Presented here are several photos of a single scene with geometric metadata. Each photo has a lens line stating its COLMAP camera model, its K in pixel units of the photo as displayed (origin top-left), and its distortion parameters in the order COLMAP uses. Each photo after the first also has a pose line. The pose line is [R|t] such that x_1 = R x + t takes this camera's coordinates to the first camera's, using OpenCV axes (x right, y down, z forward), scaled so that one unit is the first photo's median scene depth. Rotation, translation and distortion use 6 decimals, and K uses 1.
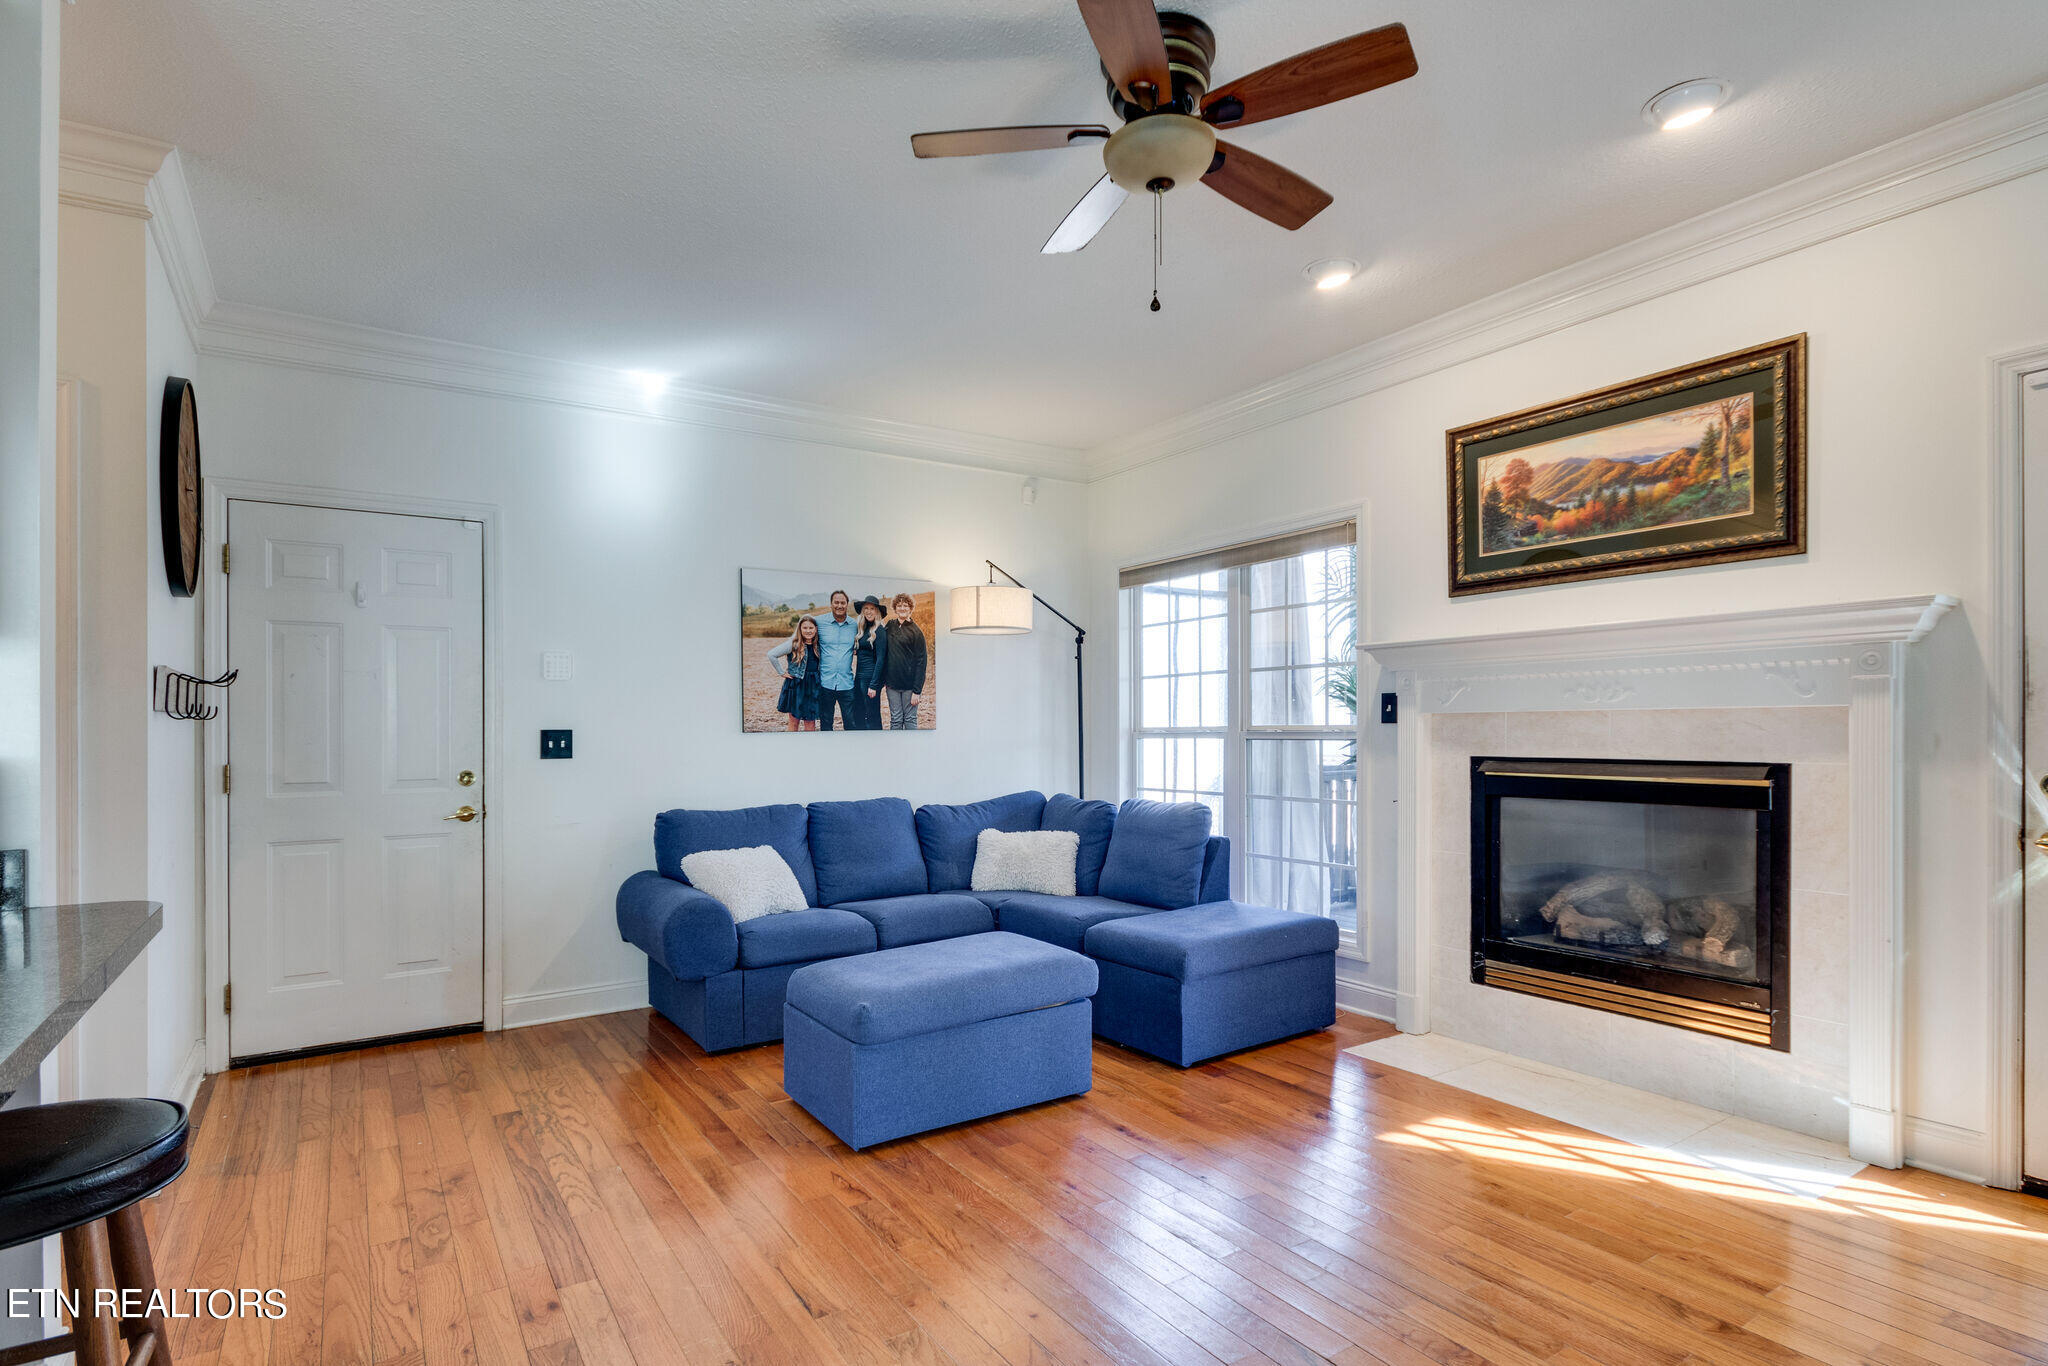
lens RADIAL K [[1024.9, 0, 1047.8], [0, 1024.9, 741.3], [0, 0, 1]] dist [0.009741, -0.003248]
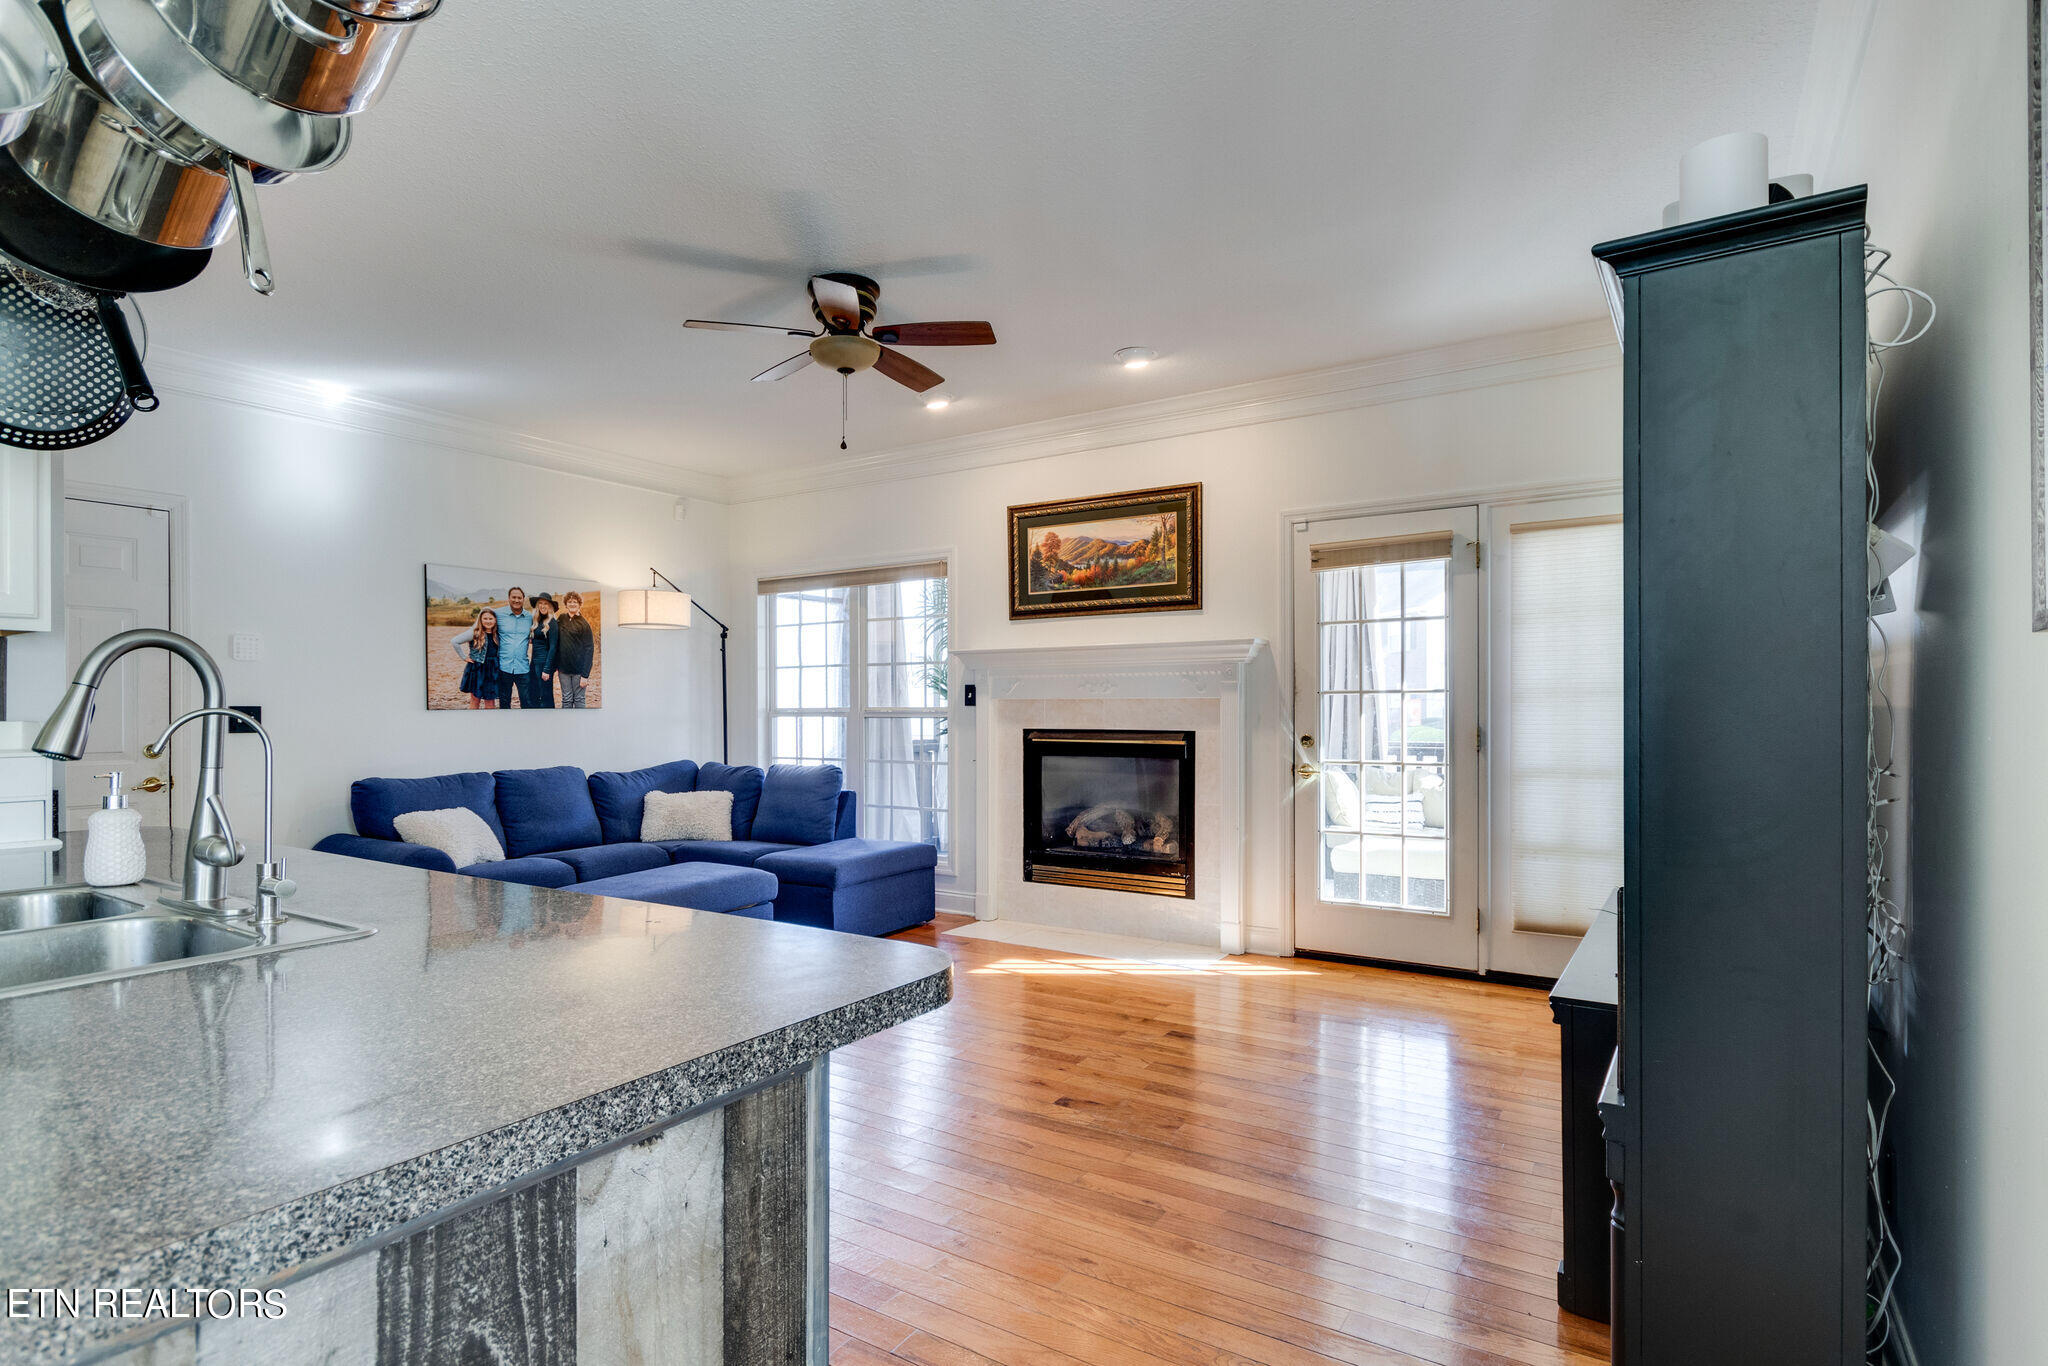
lens RADIAL K [[1024.9, 0, 1048.0], [0, 1024.9, 721.8], [0, 0, 1]] dist [0.009741, -0.003248]
pose [[0.913836, 0.000565, 0.406083, -0.166910], [0.000020, 0.999999, -0.001434, 0.007726], [-0.406083, 0.001319, 0.913835, -0.392141]]
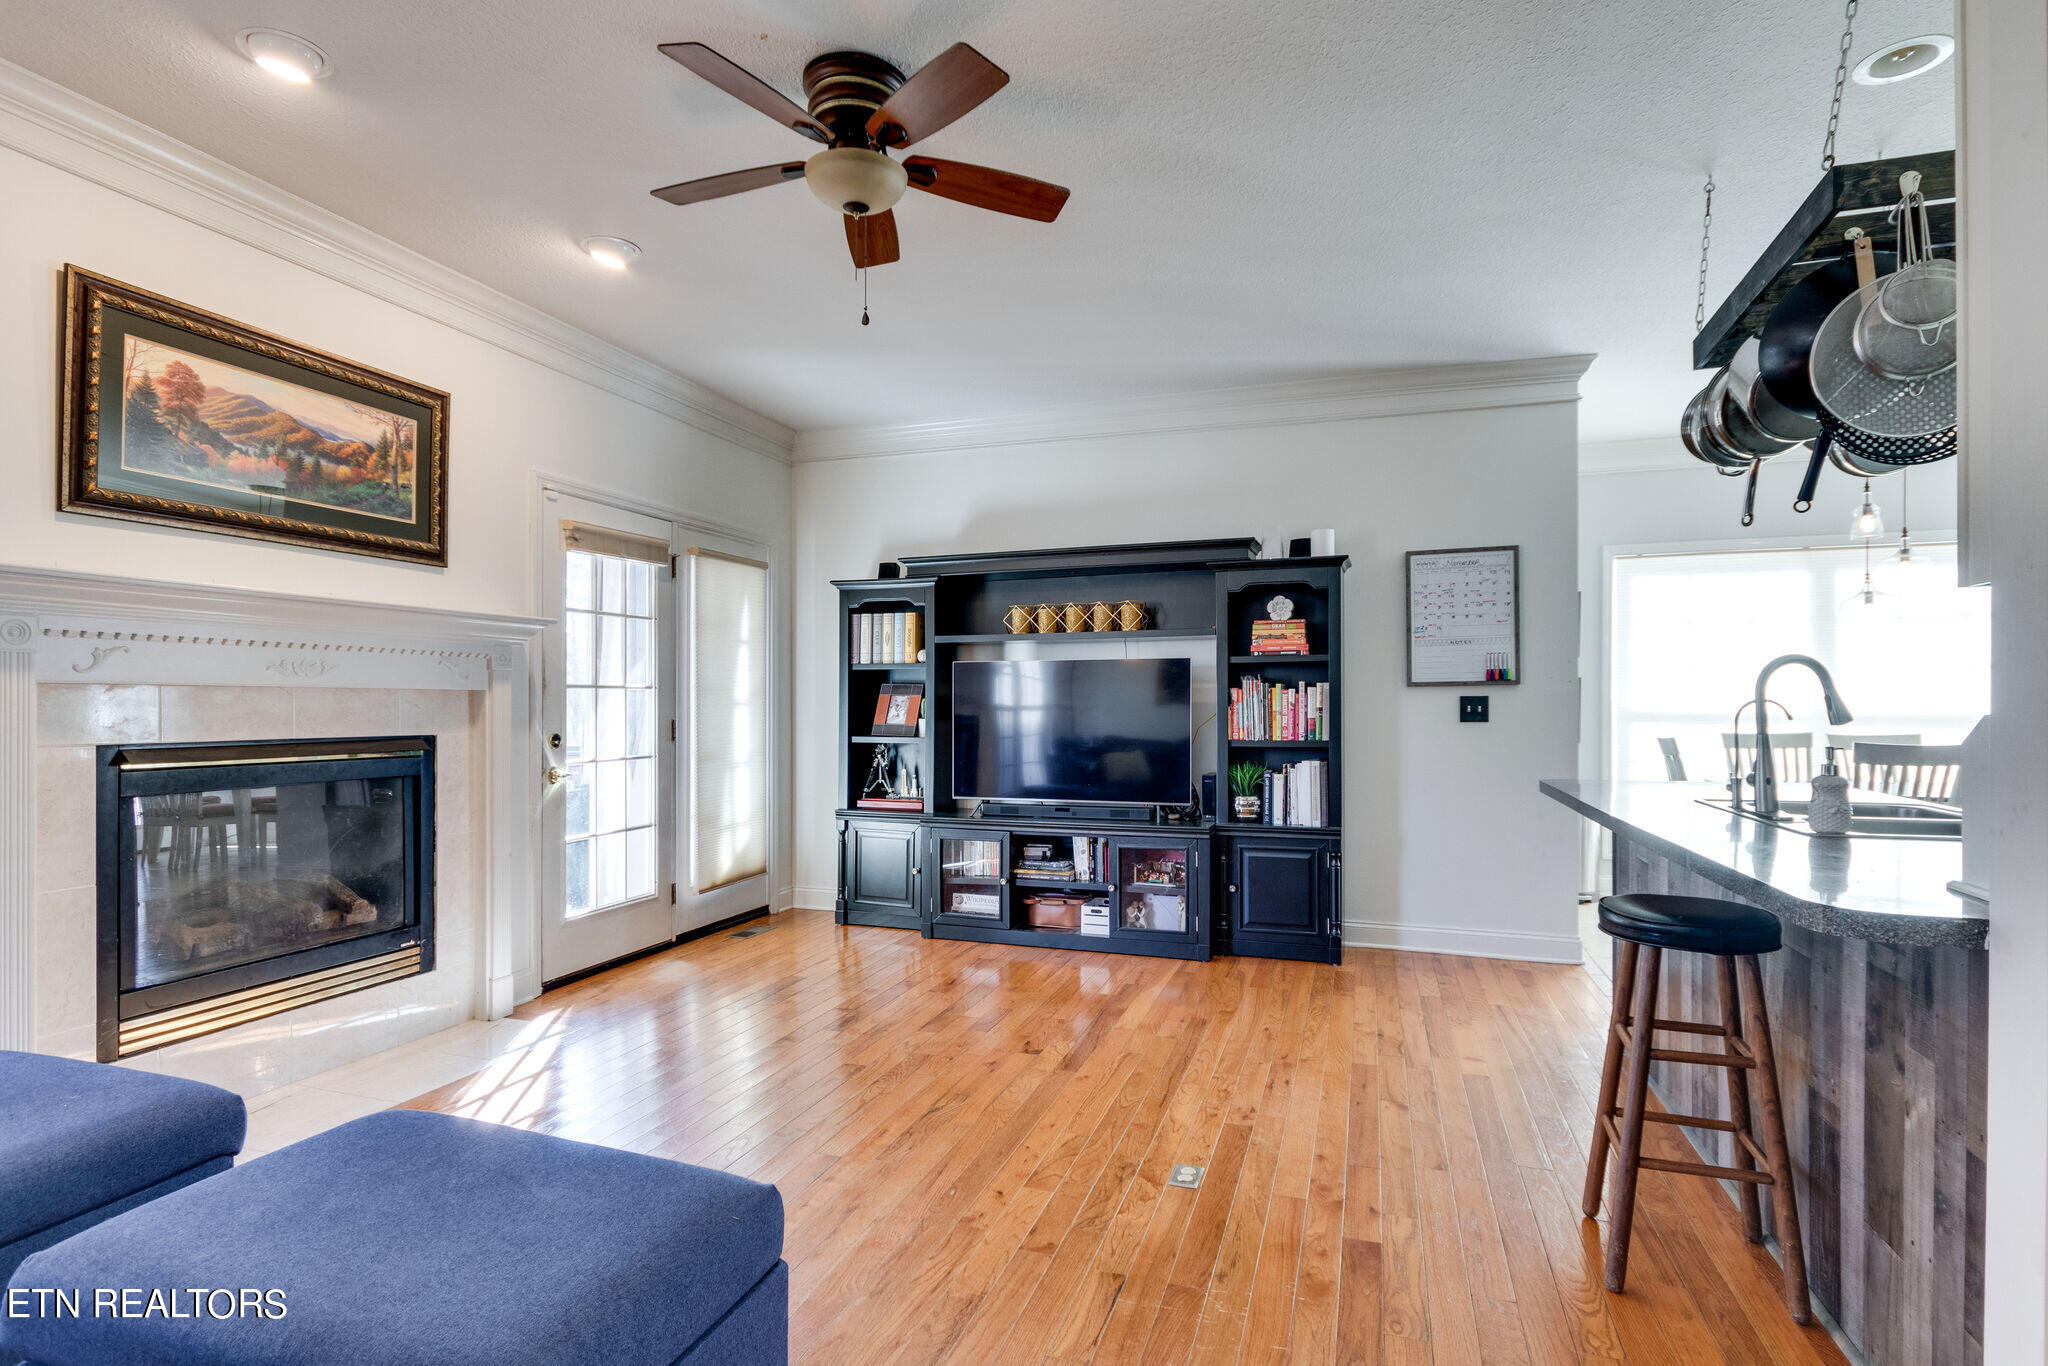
lens RADIAL K [[1024.9, 0, 1032.8], [0, 1024.9, 723.1], [0, 0, 1]] dist [0.009741, -0.003248]
pose [[-0.605080, -0.008006, 0.796124, -0.584777], [0.013679, 0.999697, 0.020450, -0.006560], [-0.796047, 0.023264, -0.604788, 0.992140]]
